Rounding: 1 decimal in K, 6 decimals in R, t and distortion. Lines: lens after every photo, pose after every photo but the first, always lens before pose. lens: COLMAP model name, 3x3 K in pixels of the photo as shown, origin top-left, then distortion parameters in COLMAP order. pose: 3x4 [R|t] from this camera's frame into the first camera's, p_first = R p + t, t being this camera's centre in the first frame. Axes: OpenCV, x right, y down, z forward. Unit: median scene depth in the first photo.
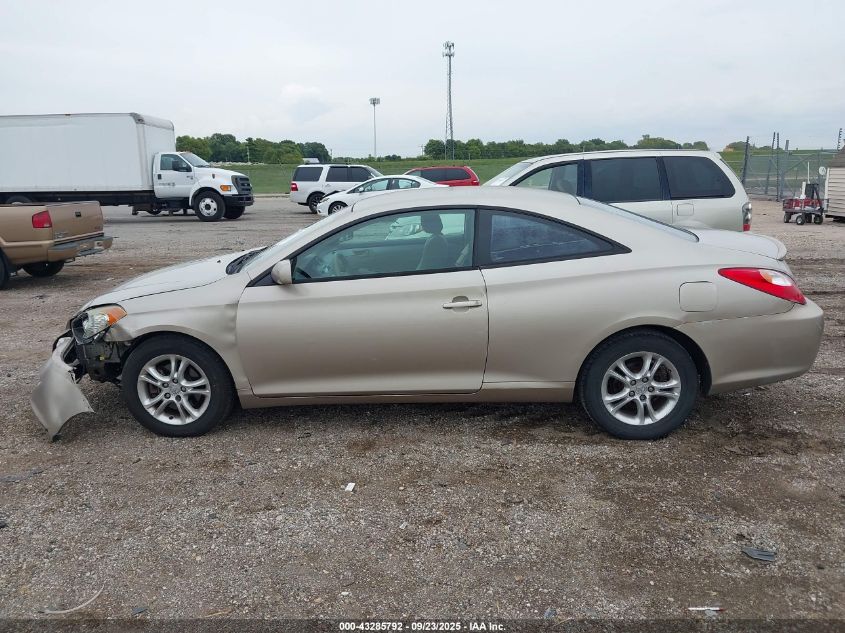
lens RADIAL K [[644.1, 0, 410.7], [0, 644.1, 314.4], [0, 0, 1]] dist [-0.010777, -0.003859]
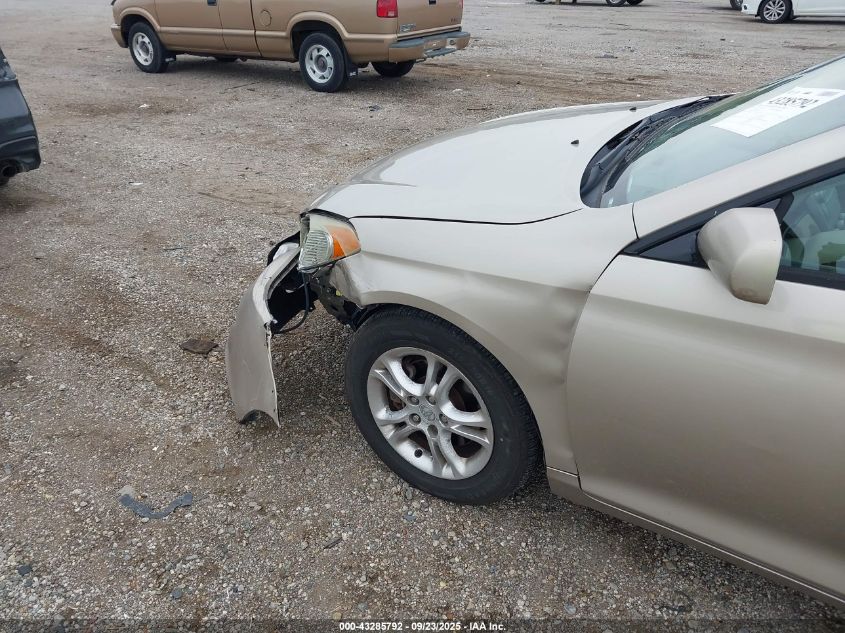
lens RADIAL K [[644.1, 0, 410.7], [0, 644.1, 314.4], [0, 0, 1]] dist [-0.010777, -0.003859]
pose [[0.844552, 0.270927, -0.461878, -0.168969], [-0.122921, 0.937615, 0.325220, -0.113188], [0.521175, -0.217891, 0.825167, 0.594917]]
